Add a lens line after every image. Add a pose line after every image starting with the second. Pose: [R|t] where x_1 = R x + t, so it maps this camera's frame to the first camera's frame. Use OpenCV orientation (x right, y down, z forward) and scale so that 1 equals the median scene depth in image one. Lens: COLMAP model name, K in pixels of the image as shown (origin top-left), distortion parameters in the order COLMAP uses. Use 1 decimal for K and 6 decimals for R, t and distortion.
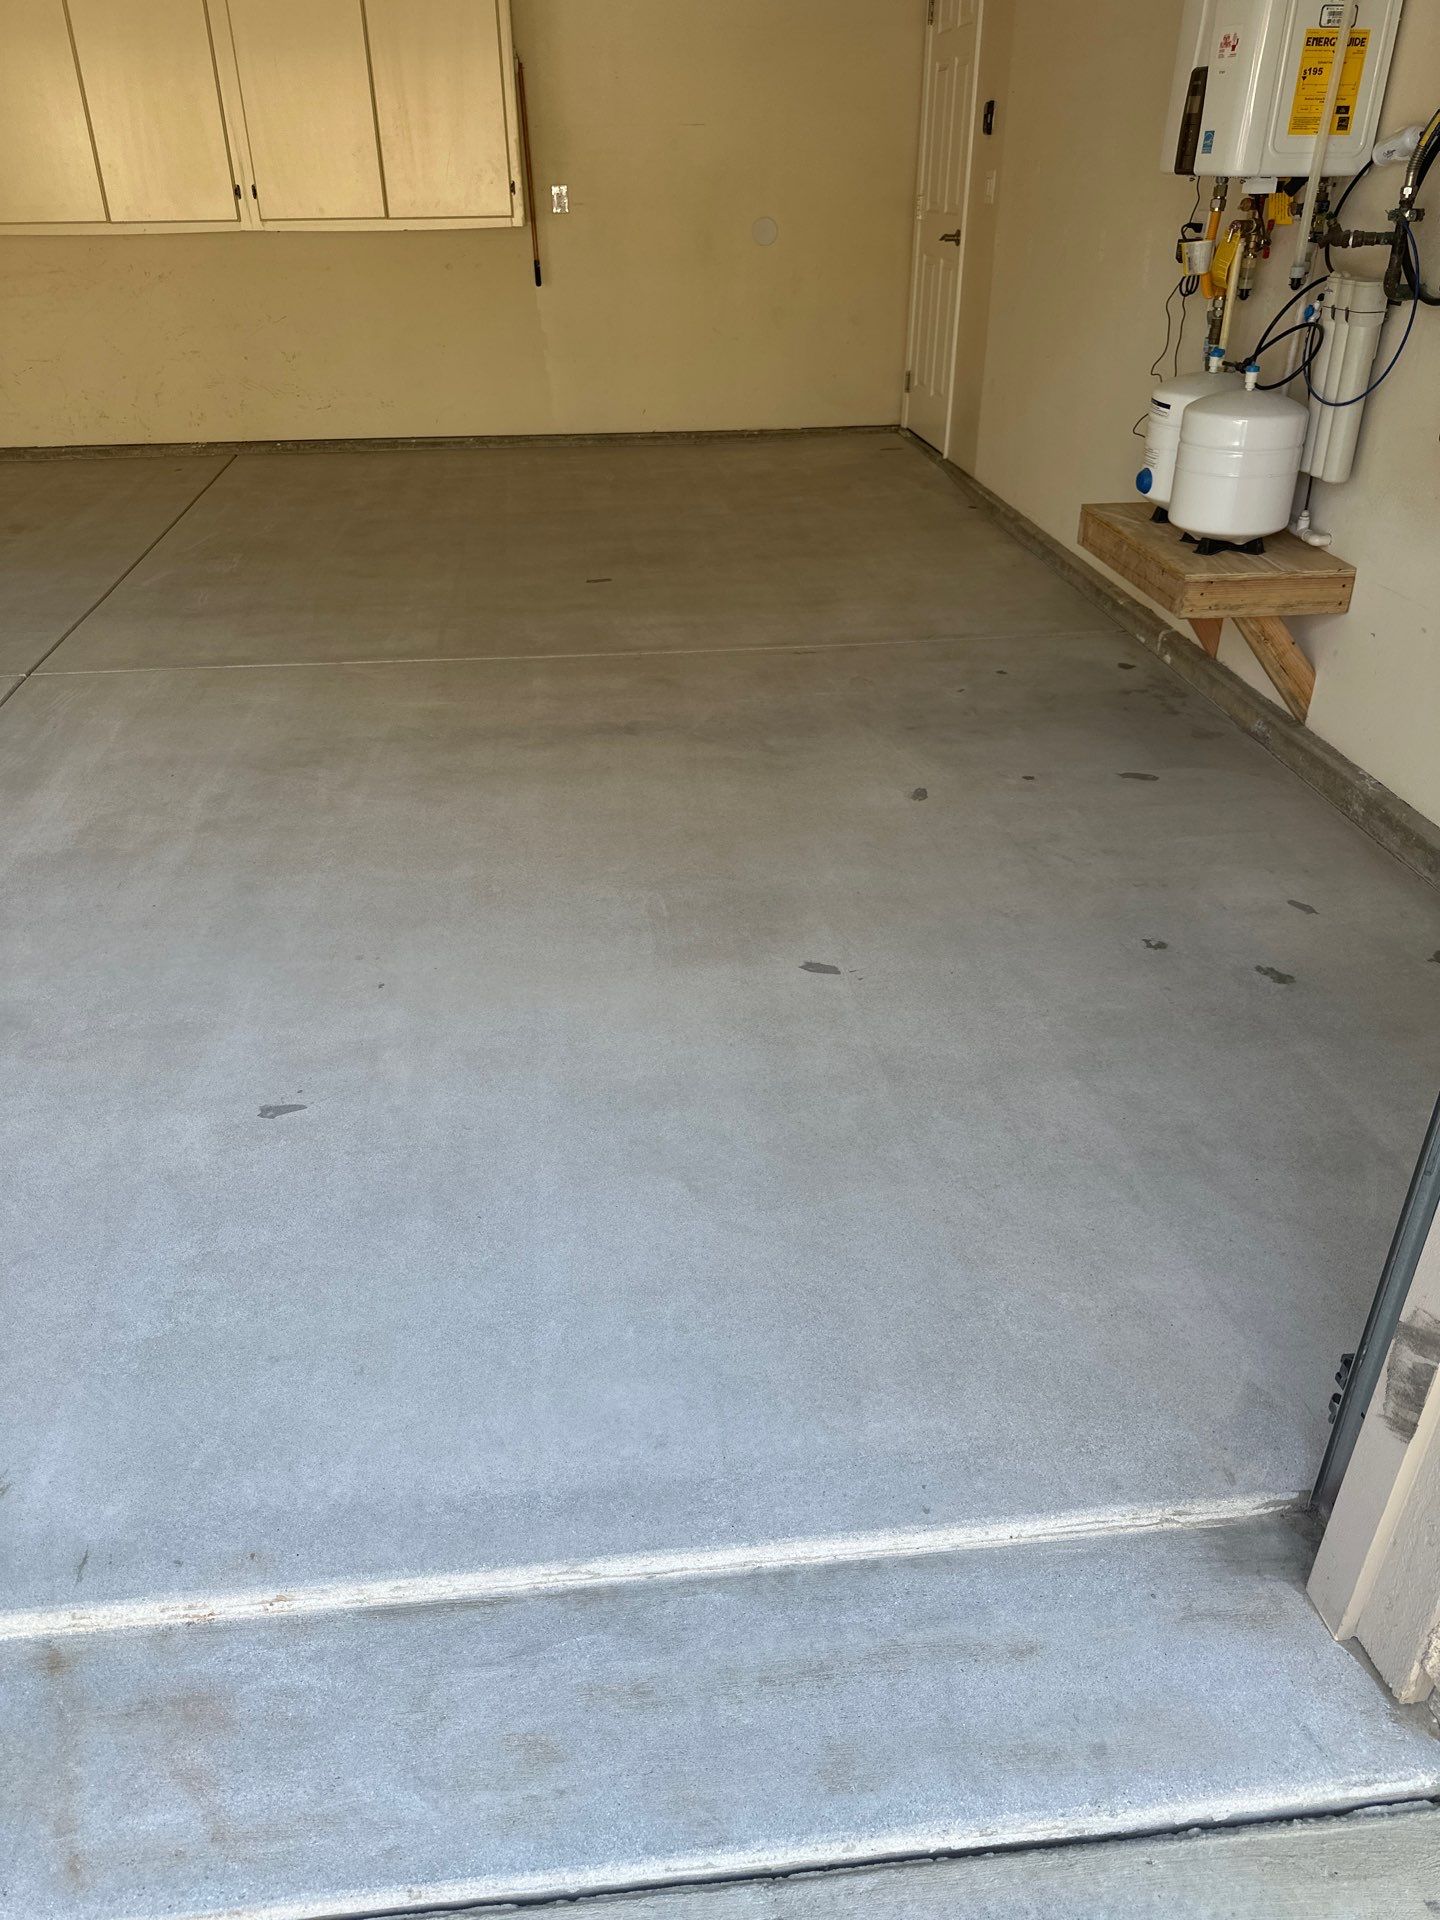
lens RADIAL K [[1357.8, 0, 716.9], [0, 1357.8, 953.0], [0, 0, 1]] dist [0.029825, -0.032305]
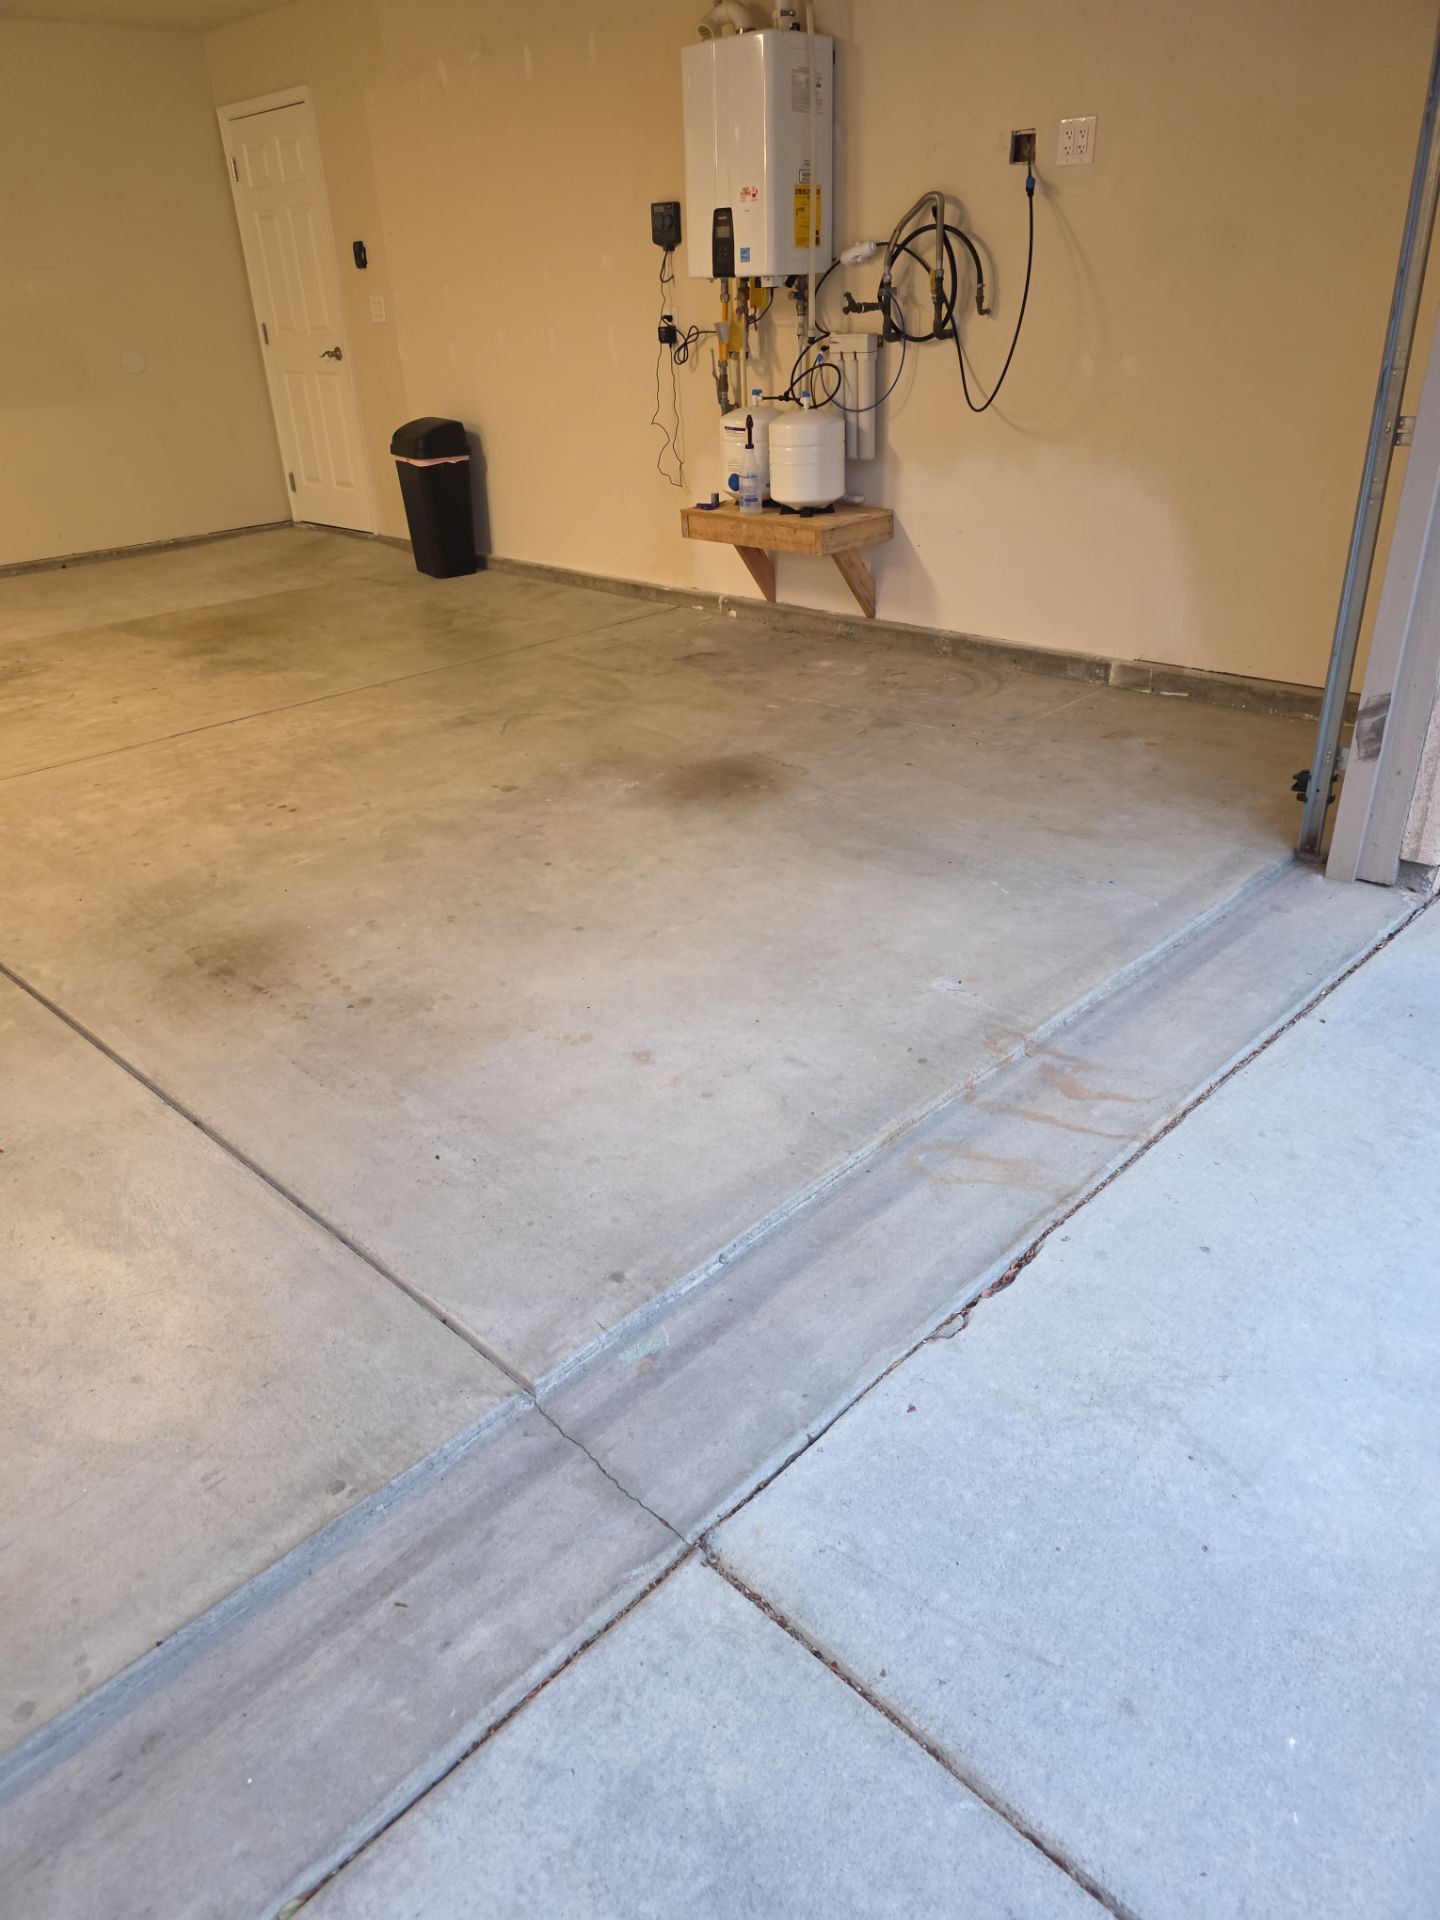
lens RADIAL K [[1292.5, 0, 723.3], [0, 1292.5, 954.8], [0, 0, 1]] dist [0.056078, -0.044642]
pose [[0.769327, -0.314085, 0.556315, -0.720668], [0.351680, 0.935193, 0.041655, 0.078394], [-0.533345, 0.163599, 0.829926, -0.088831]]
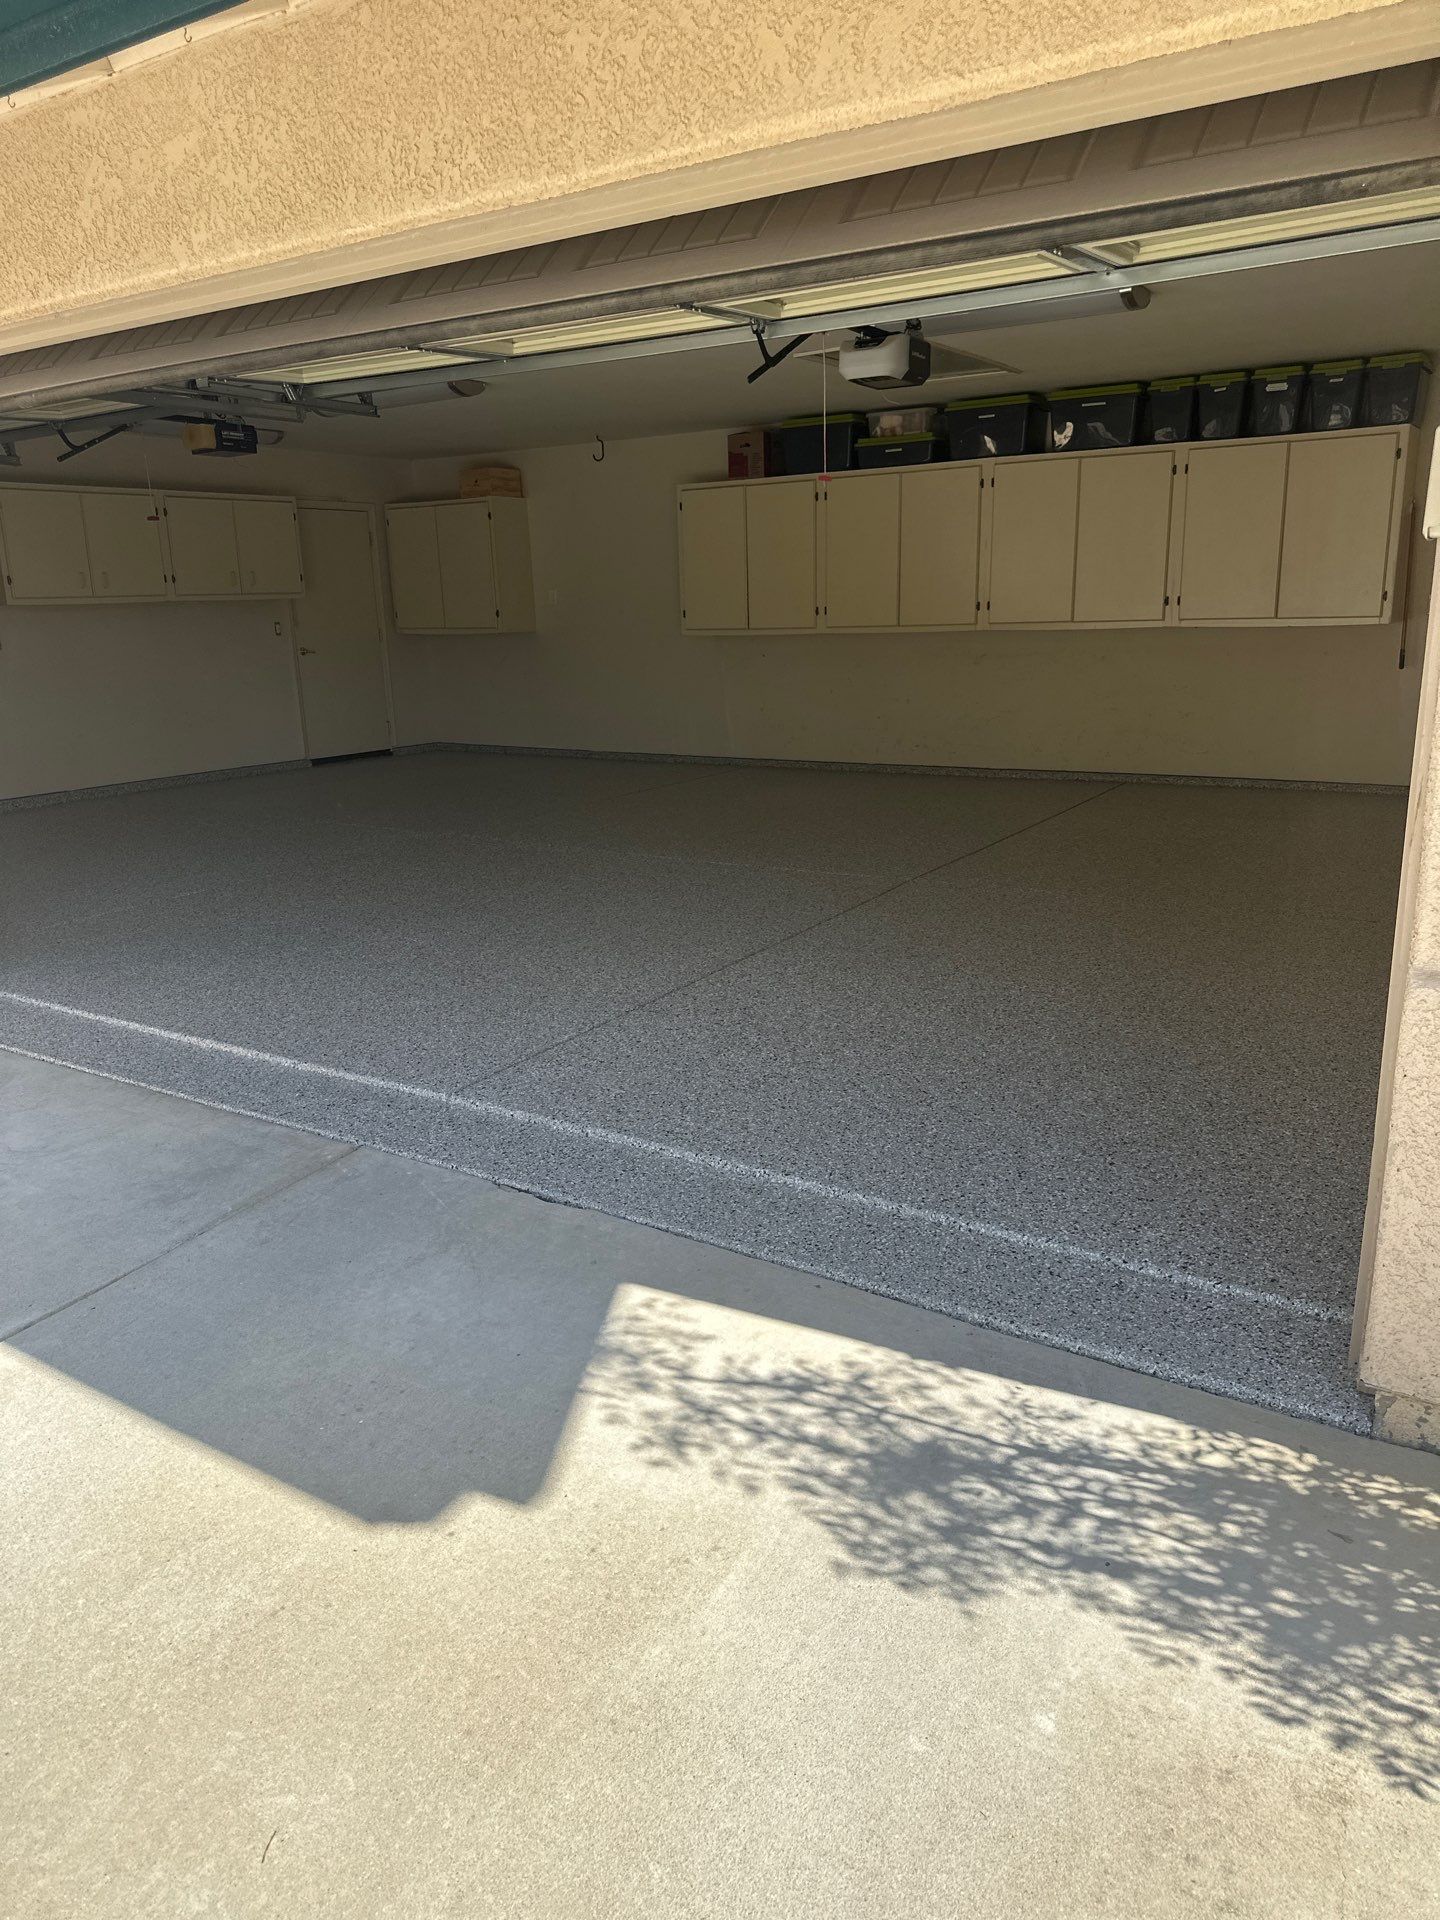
lens RADIAL K [[1357.8, 0, 720.6], [0, 1357.8, 974.3], [0, 0, 1]] dist [0.029825, -0.032305]
pose [[0.778729, 0.157227, -0.607339, 0.369868], [-0.300644, 0.943210, -0.141308, 0.240171], [0.550631, 0.292634, 0.781774, -0.398566]]
